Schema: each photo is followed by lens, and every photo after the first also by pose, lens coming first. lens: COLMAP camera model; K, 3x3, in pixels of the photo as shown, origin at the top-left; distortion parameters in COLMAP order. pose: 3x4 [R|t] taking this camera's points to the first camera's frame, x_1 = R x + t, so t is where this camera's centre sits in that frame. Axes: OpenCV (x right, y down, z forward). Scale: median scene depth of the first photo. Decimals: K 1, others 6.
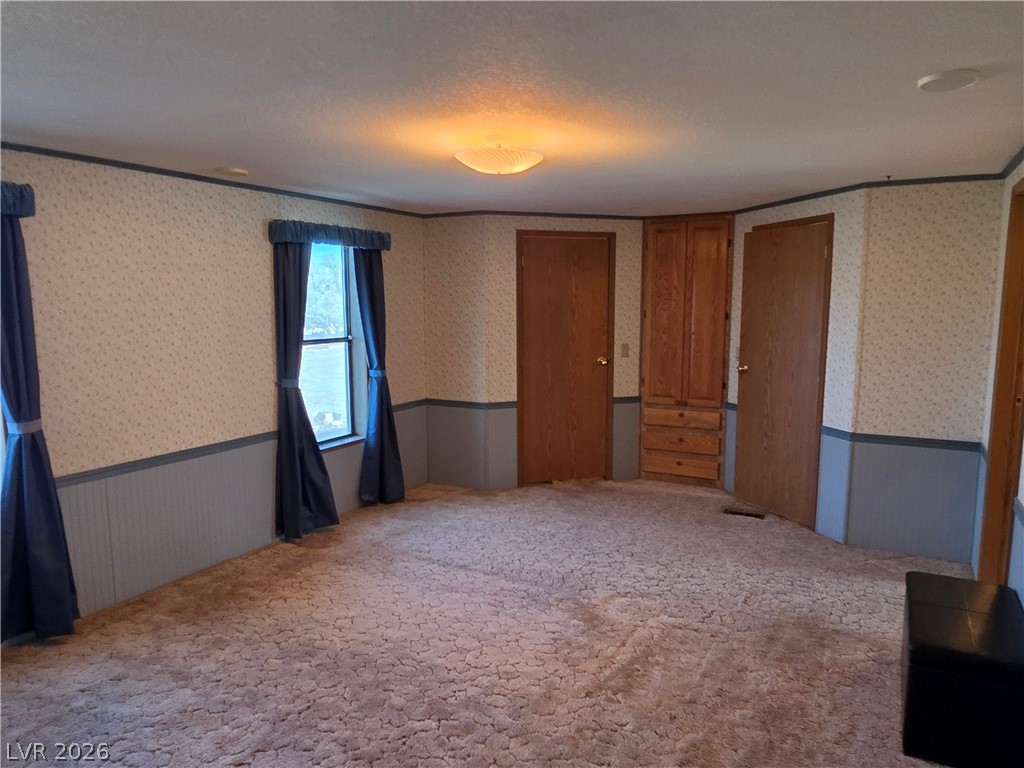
lens RADIAL K [[694.4, 0, 516.1], [0, 694.4, 379.5], [0, 0, 1]] dist [-0.002568, 0.000909]
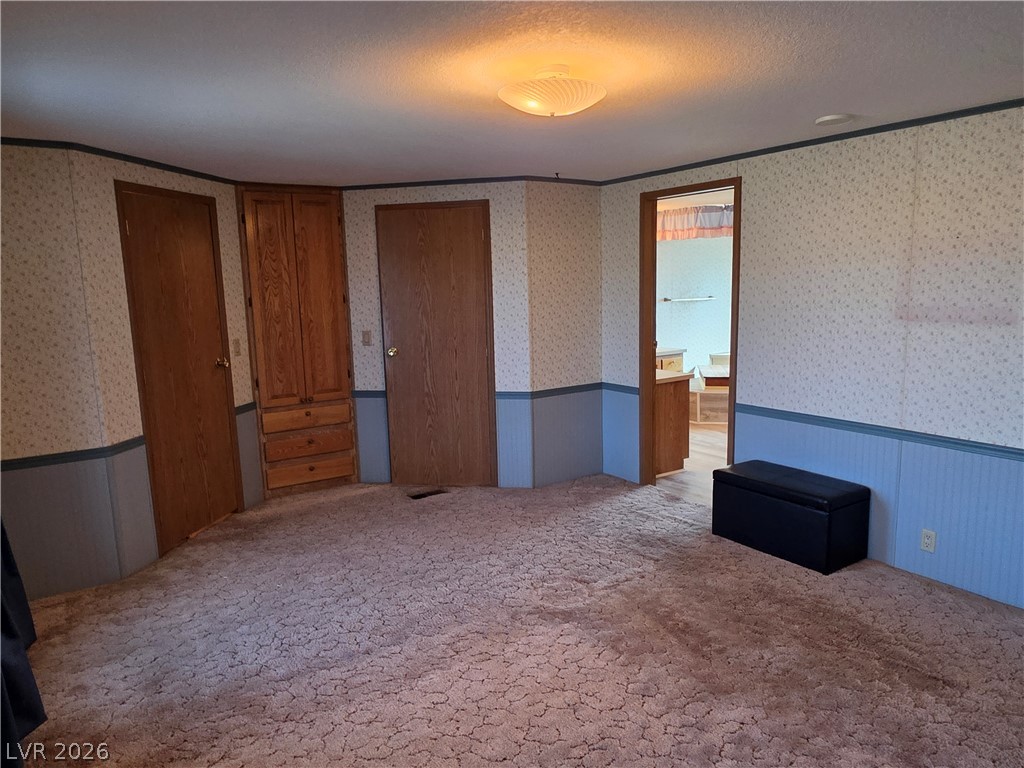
lens RADIAL K [[694.4, 0, 523.6], [0, 694.4, 381.0], [0, 0, 1]] dist [-0.002568, 0.000909]
pose [[0.467659, -0.135585, 0.873448, -0.414428], [0.124116, 0.988448, 0.086982, -0.034175], [-0.875151, 0.067731, 0.479085, 0.348086]]
